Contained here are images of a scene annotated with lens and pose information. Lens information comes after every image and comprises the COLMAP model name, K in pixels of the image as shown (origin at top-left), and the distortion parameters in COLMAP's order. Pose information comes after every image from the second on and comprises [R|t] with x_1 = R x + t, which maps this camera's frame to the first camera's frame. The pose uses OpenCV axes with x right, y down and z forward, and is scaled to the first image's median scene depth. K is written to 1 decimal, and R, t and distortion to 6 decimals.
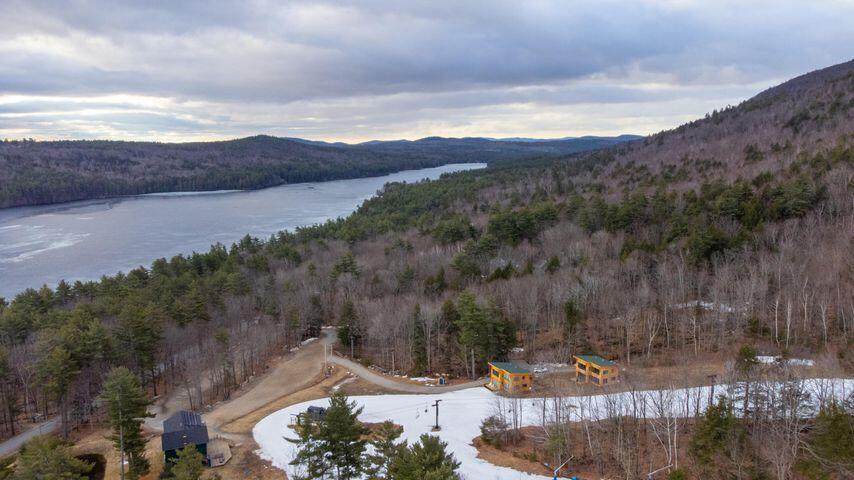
lens RADIAL K [[636.3, 0, 420.5], [0, 636.3, 243.3], [0, 0, 1]] dist [0.019864, 0.032609]
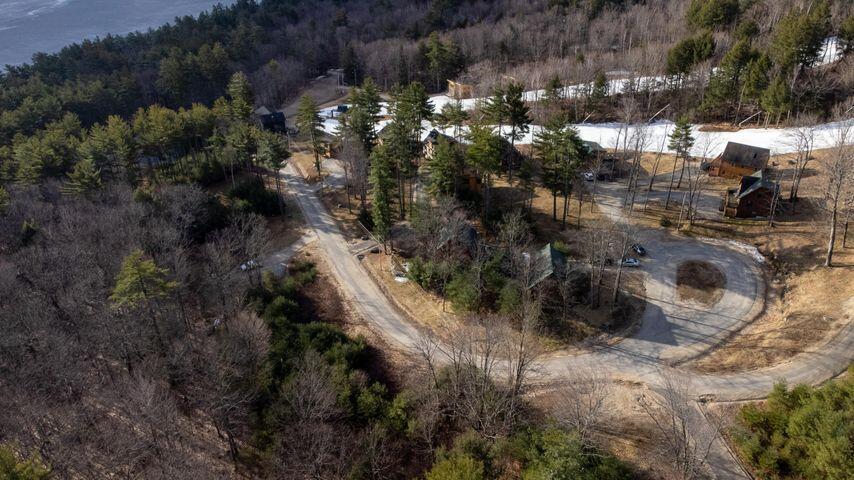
lens RADIAL K [[636.3, 0, 420.5], [0, 636.3, 243.3], [0, 0, 1]] dist [0.019864, 0.032609]
pose [[0.998843, -0.016976, 0.044988, -0.030512], [0.000394, 0.938464, 0.345376, 0.016583], [-0.048083, -0.344959, 0.937385, -0.482418]]
